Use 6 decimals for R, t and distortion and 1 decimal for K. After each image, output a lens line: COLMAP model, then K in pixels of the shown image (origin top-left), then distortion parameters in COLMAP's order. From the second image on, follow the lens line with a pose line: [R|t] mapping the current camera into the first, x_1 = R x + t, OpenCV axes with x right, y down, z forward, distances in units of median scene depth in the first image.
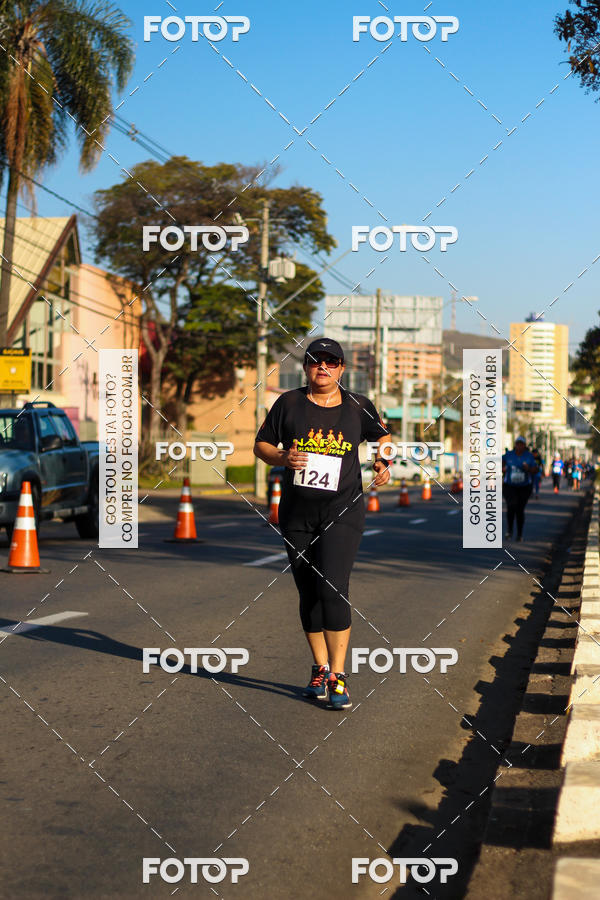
lens RADIAL K [[2062.1, 0, 306.1], [0, 2062.1, 461.7], [0, 0, 1]] dist [-0.117961, 0.000000]
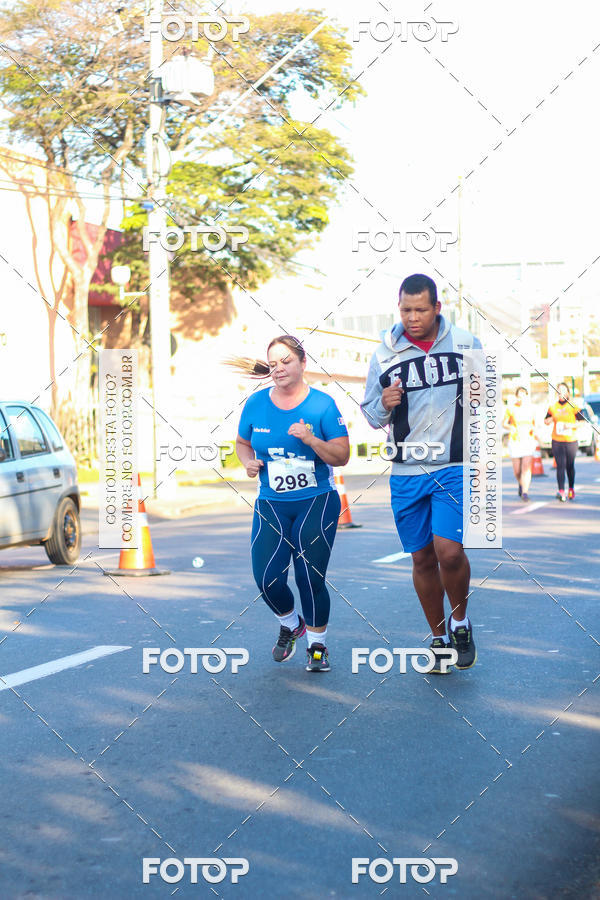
lens RADIAL K [[2062.1, 0, 290.6], [0, 2062.1, 448.6], [0, 0, 1]] dist [-0.117961, 0.000000]
pose [[0.993597, -0.037638, -0.106529, 0.063508], [0.037928, 0.999280, 0.000690, 0.006921], [0.106427, -0.004726, 0.994309, 0.399430]]
